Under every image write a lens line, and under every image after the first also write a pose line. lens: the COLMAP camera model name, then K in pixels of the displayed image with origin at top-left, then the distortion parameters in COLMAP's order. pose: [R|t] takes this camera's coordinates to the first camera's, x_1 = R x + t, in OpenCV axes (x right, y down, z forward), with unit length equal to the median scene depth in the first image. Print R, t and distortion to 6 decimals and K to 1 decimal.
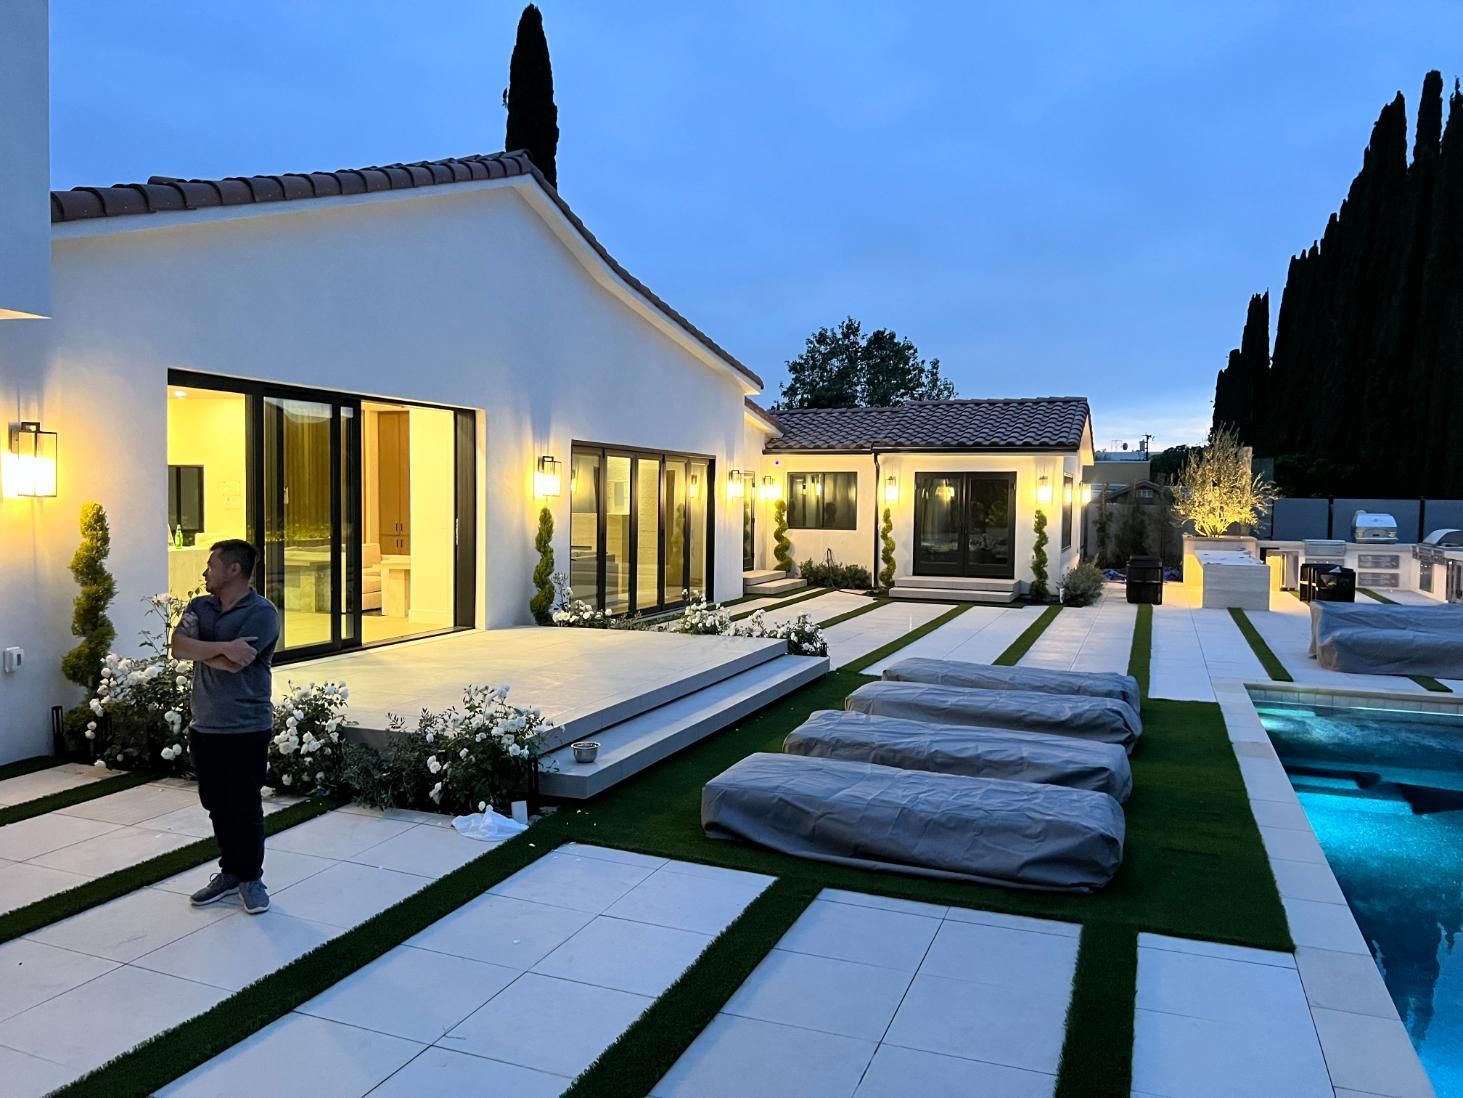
lens RADIAL K [[1094.4, 0, 731.5], [0, 1094.4, 549.0], [0, 0, 1]] dist [0.083718, -0.001507]
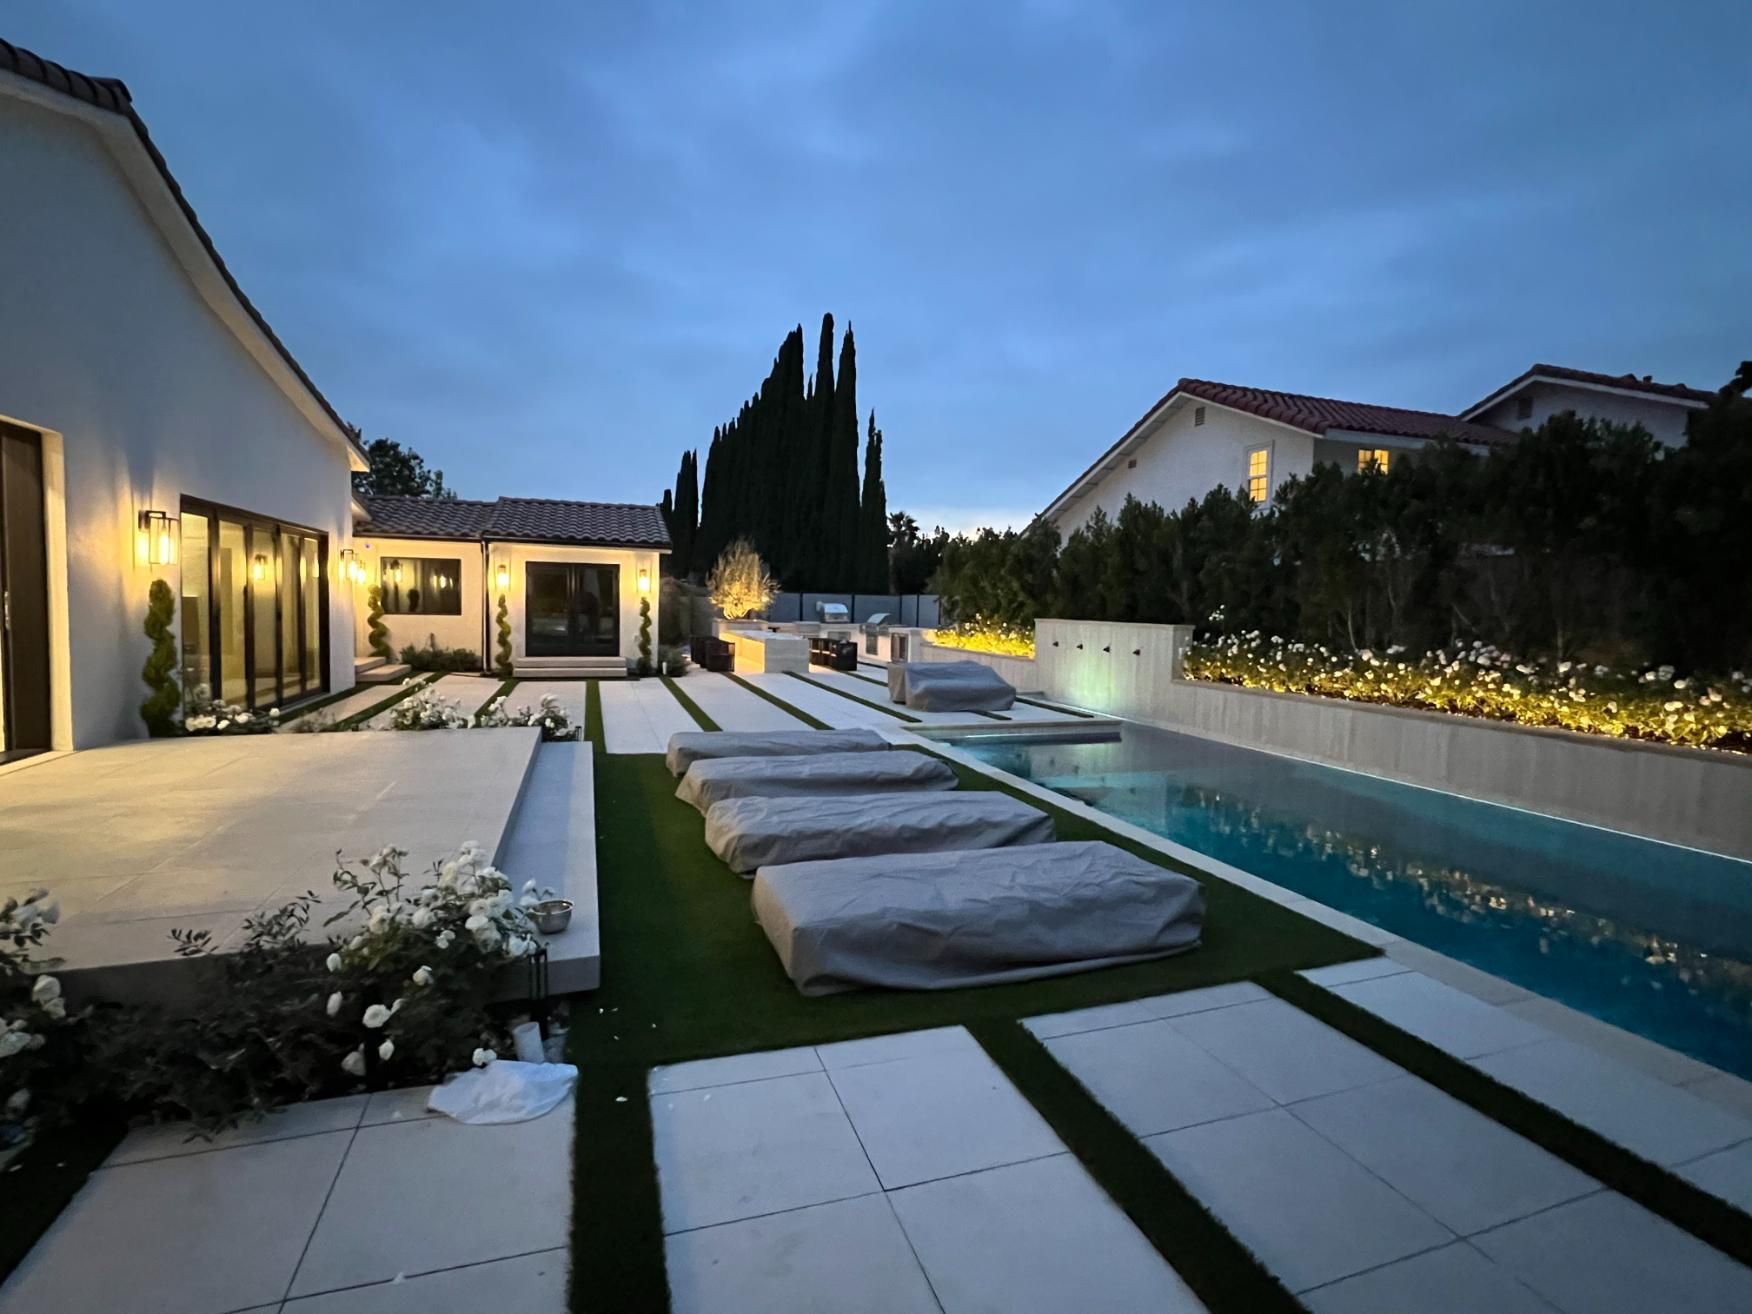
lens RADIAL K [[823.0, 0, 876.0], [0, 823.0, 657.0], [0, 0, 1]] dist [-0.000316, -0.000405]
pose [[0.761200, -0.036120, 0.647510, -0.108704], [0.018580, 0.999253, 0.033900, 0.003531], [-0.648251, -0.013774, 0.761302, 0.171416]]
